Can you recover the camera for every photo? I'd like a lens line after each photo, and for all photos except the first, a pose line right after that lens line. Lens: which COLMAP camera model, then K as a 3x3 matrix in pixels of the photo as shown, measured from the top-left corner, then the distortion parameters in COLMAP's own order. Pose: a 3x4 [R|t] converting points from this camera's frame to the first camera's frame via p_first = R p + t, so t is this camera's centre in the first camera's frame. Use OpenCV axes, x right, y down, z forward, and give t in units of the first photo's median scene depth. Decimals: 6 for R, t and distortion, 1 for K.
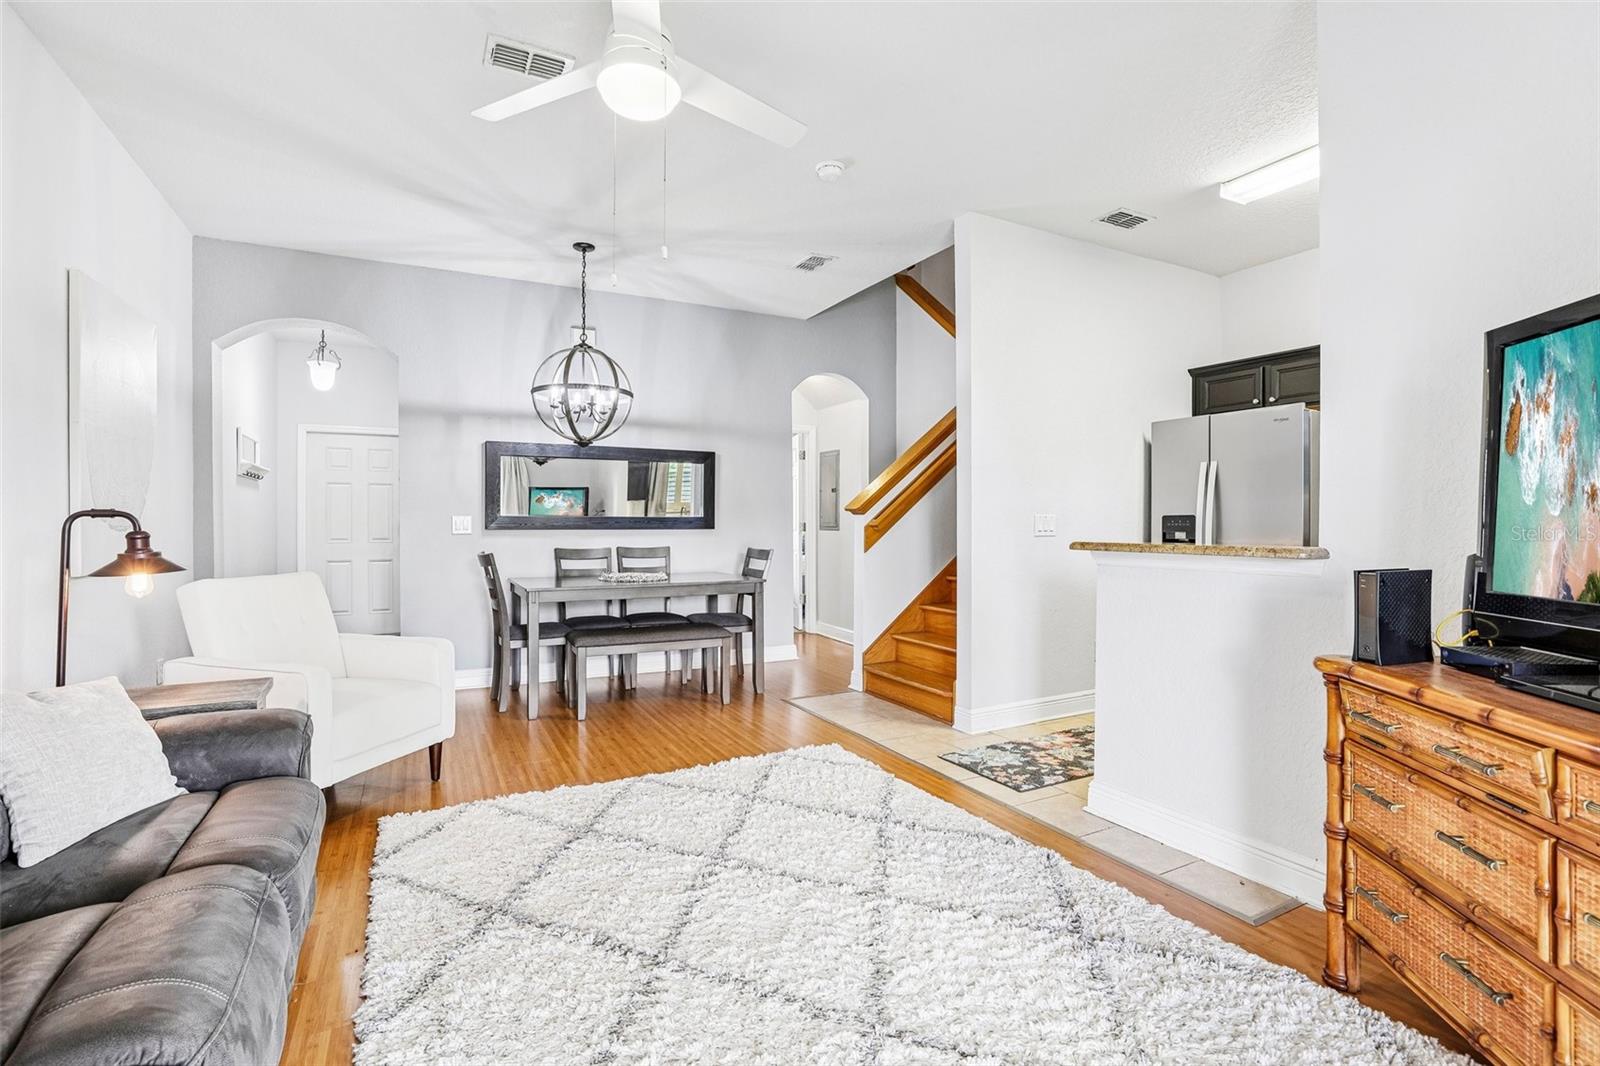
lens RADIAL K [[730.6, 0, 804.1], [0, 730.6, 526.6], [0, 0, 1]] dist [-0.023563, 0.000672]
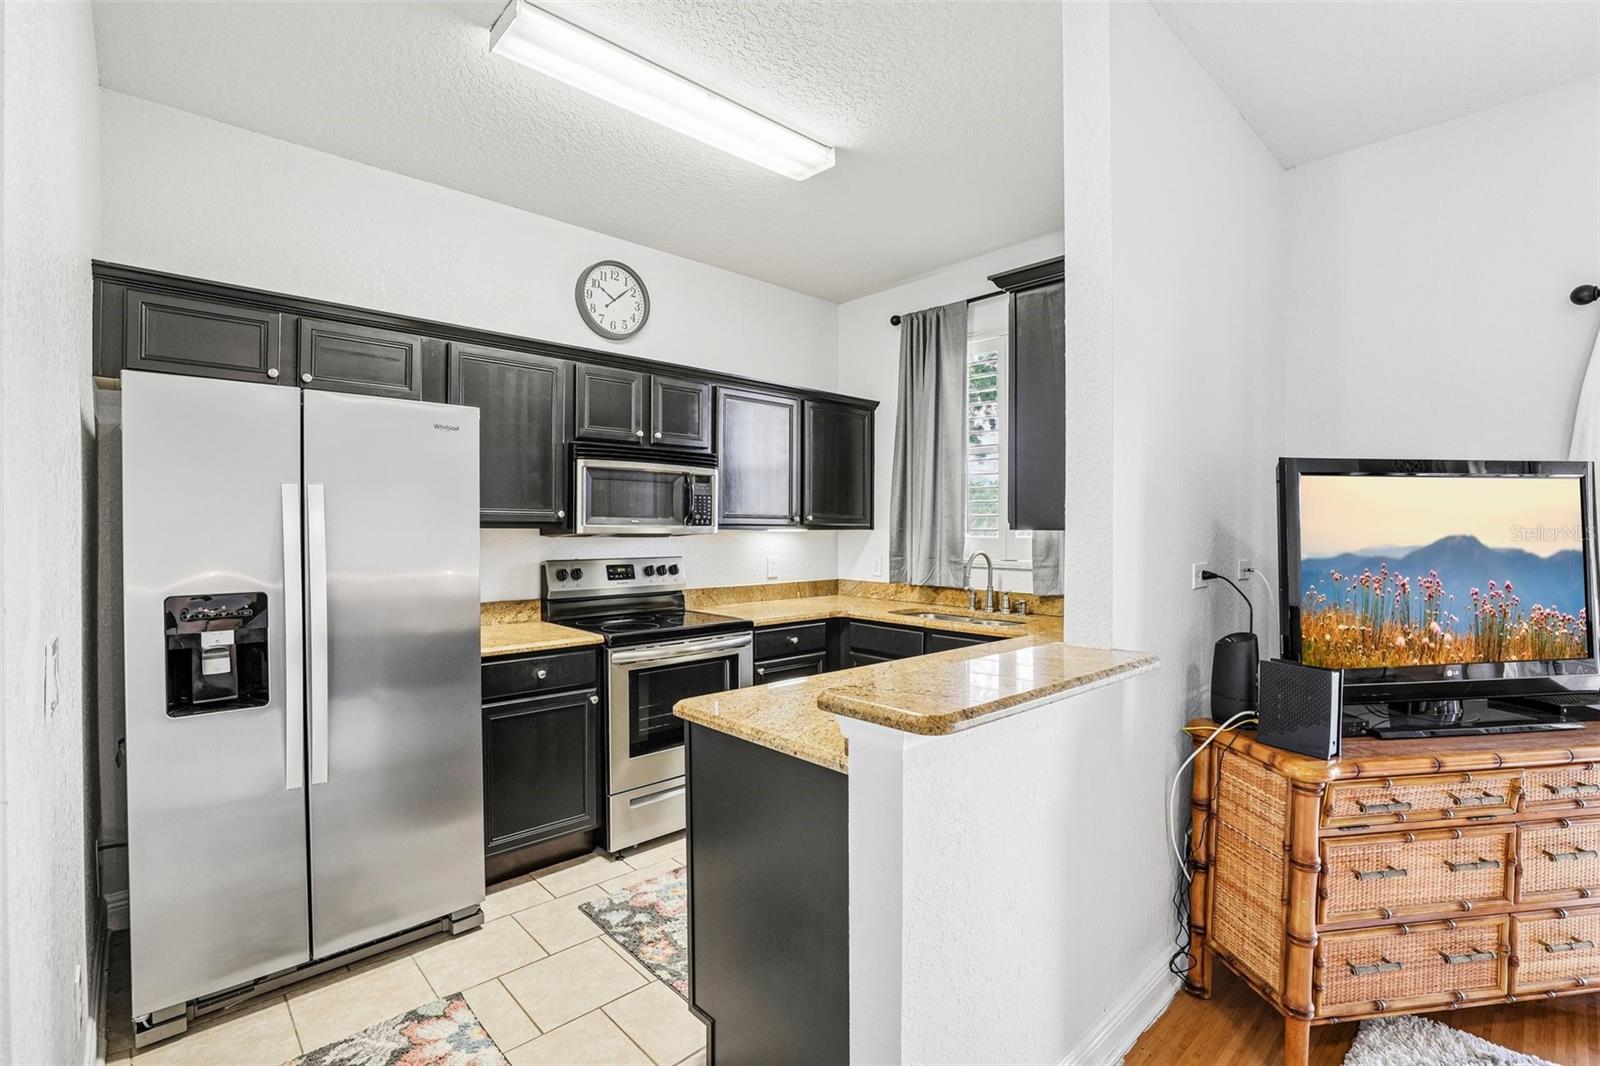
lens RADIAL K [[730.6, 0, 813.1], [0, 730.6, 532.1], [0, 0, 1]] dist [-0.023563, 0.000672]
pose [[-0.279295, -0.004595, 0.960194, -0.002348], [0.005665, 0.999963, 0.006433, -0.050384], [-0.960189, 0.007236, -0.279259, 0.677524]]
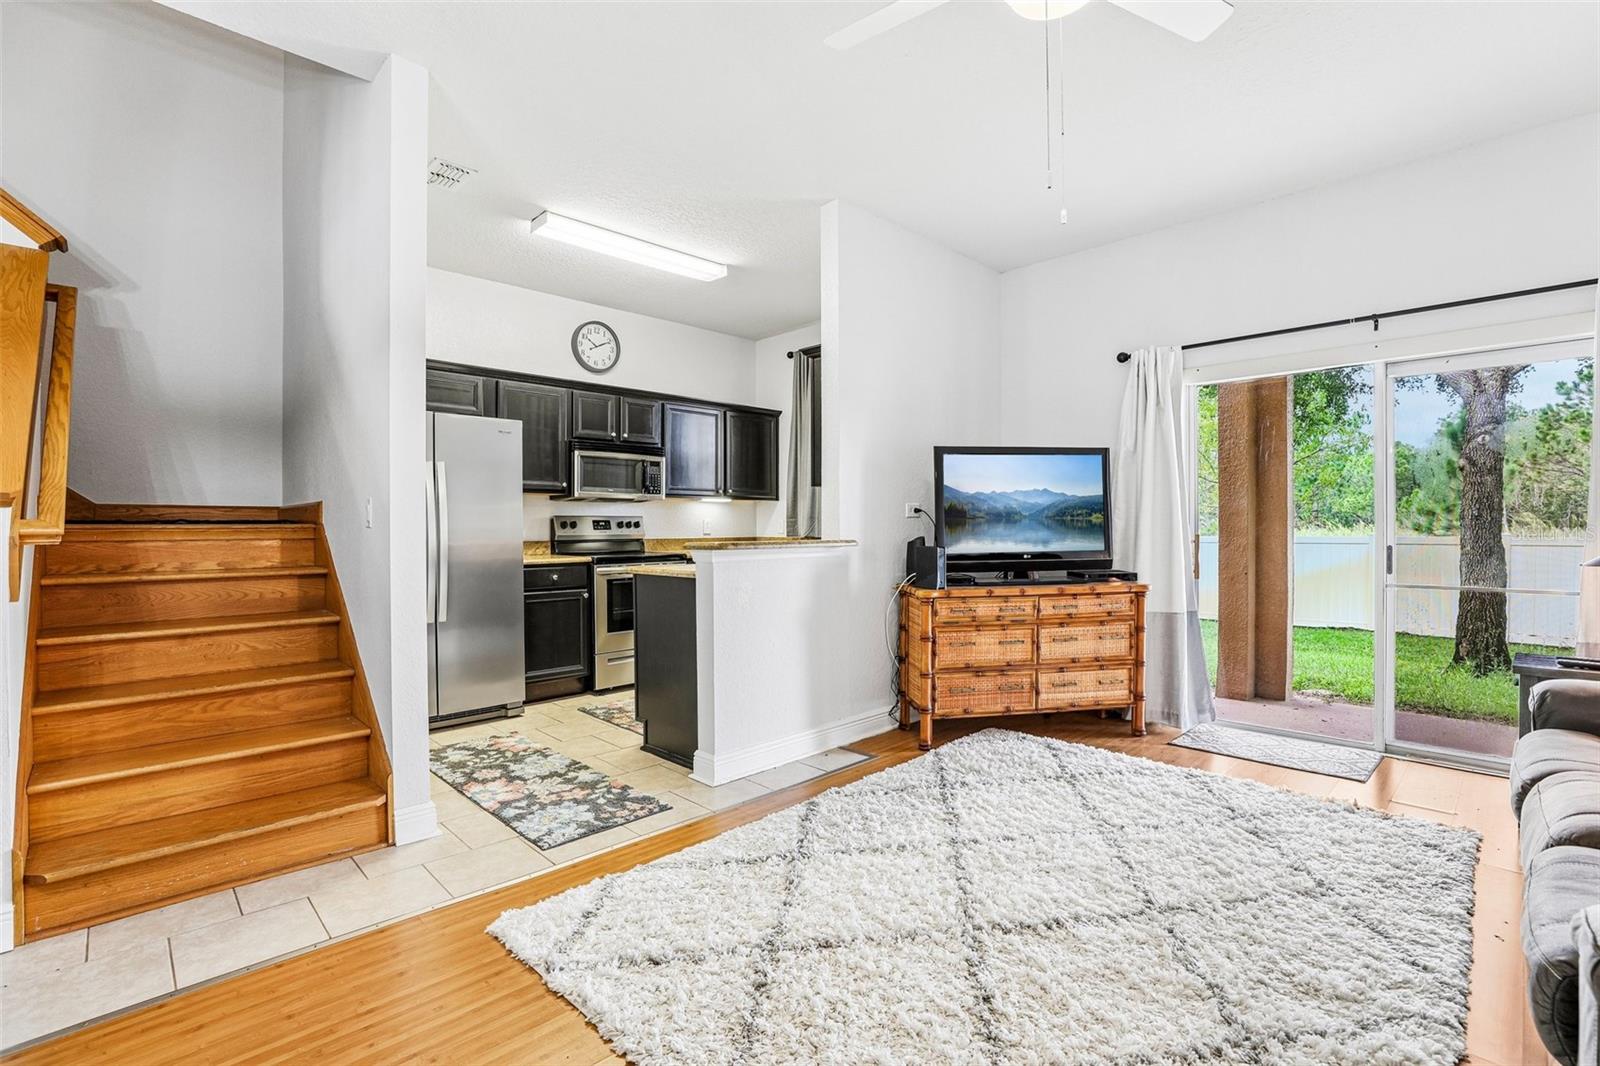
lens RADIAL K [[730.6, 0, 795.5], [0, 730.6, 533.8], [0, 0, 1]] dist [-0.023563, 0.000672]
pose [[-0.279711, -0.009333, 0.960039, -0.411110], [0.008578, 0.999889, 0.012220, -0.003374], [-0.960046, 0.011653, -0.279600, 0.686636]]
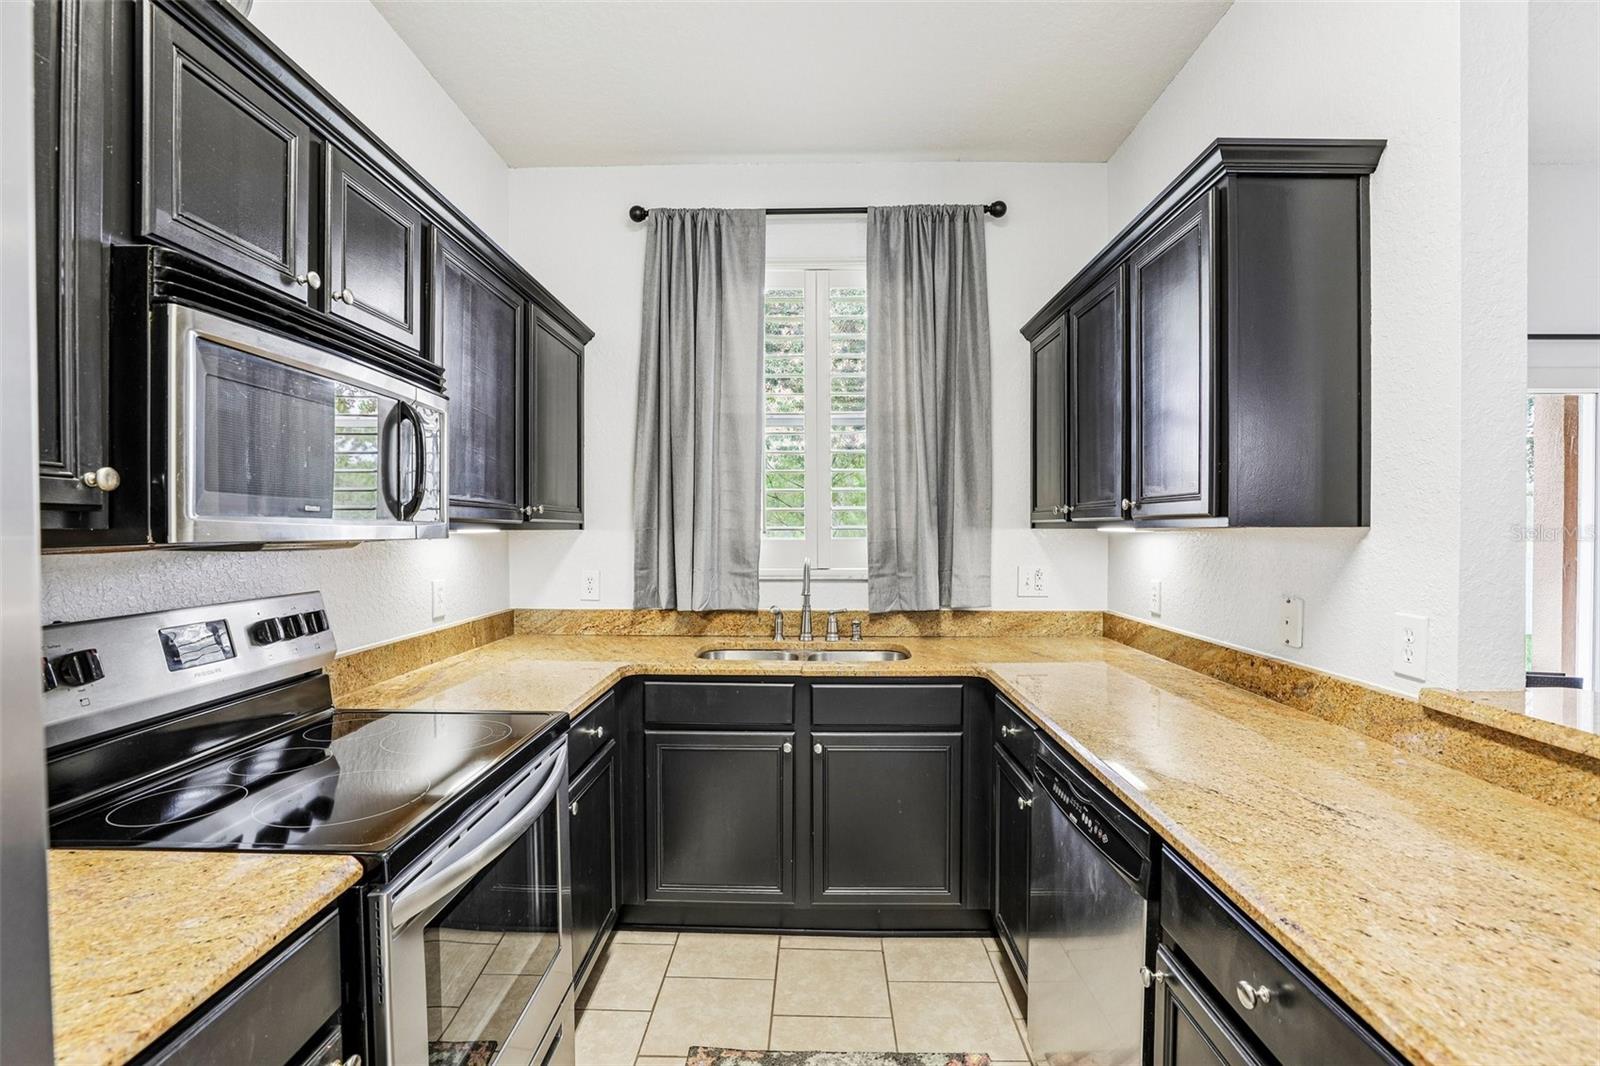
lens RADIAL K [[730.6, 0, 796.7], [0, 730.6, 534.6], [0, 0, 1]] dist [-0.023563, 0.000672]
pose [[-0.879496, -0.004500, 0.475886, 0.431390], [0.003163, 0.999878, 0.015300, -0.050972], [-0.475896, 0.014961, -0.879374, 0.790587]]
